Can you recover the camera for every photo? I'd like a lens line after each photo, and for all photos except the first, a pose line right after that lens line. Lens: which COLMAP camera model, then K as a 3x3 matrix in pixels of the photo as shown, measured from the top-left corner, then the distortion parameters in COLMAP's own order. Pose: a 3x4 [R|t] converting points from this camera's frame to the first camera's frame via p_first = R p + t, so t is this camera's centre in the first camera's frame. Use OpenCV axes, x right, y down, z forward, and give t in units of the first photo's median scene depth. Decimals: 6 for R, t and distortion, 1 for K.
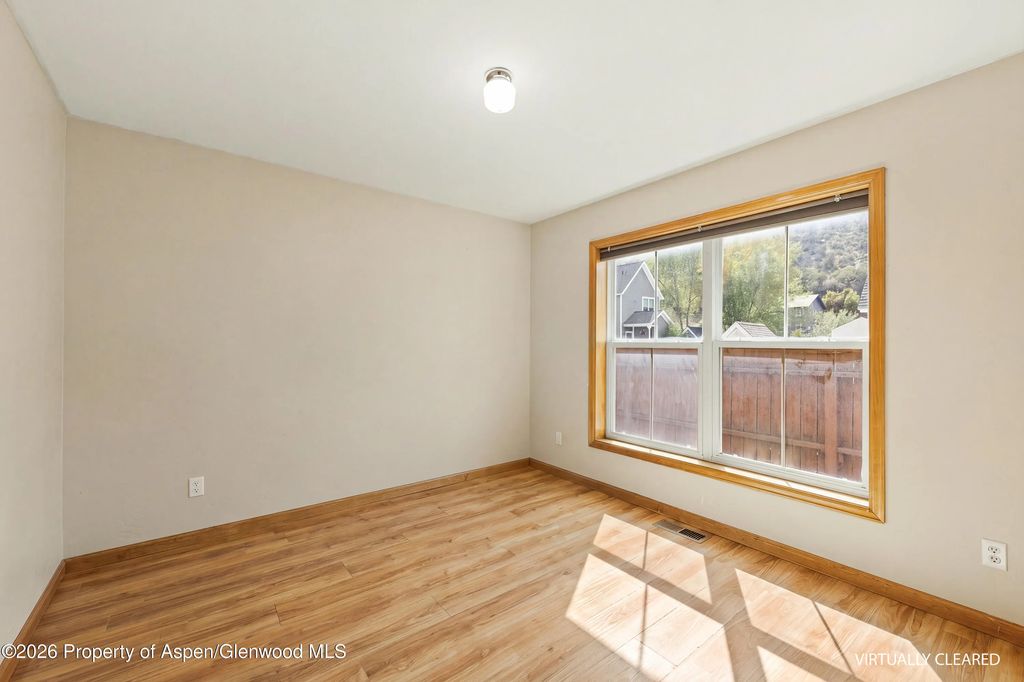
lens RADIAL K [[407.7, 0, 512.6], [0, 407.7, 336.5], [0, 0, 1]] dist [0.000463, -0.000312]
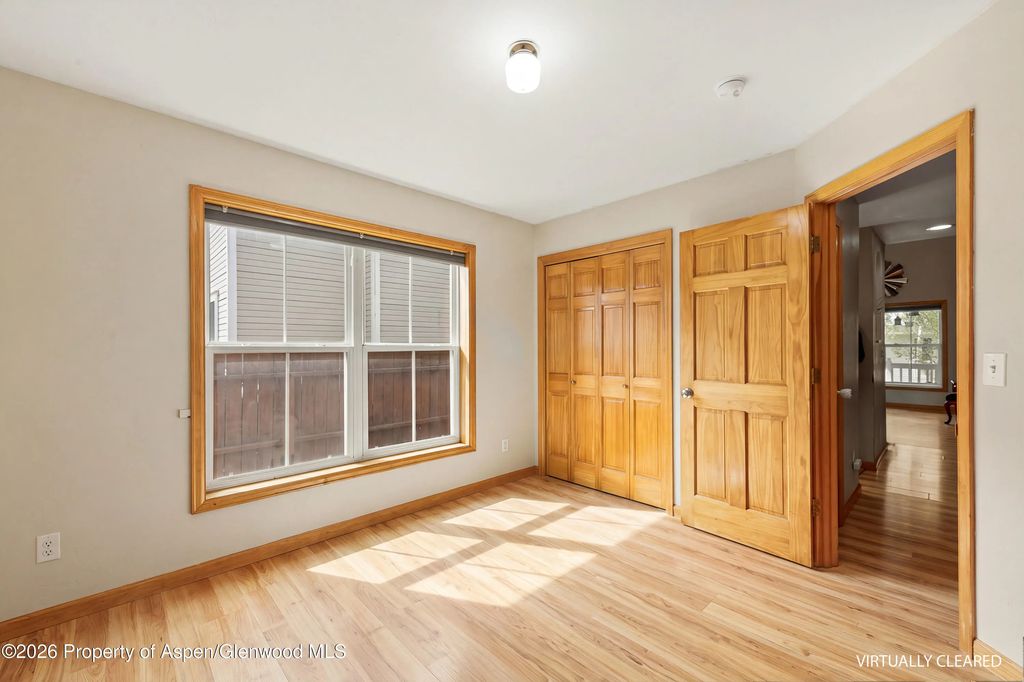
lens RADIAL K [[414.4, 0, 512.0], [0, 414.4, 341.0], [0, 0, 1]] dist [0.001408, -0.000315]
pose [[-0.100508, 0.004161, 0.994928, -0.677469], [-0.019174, 0.999797, -0.006118, -0.001898], [-0.994751, -0.019691, -0.100408, 0.807489]]
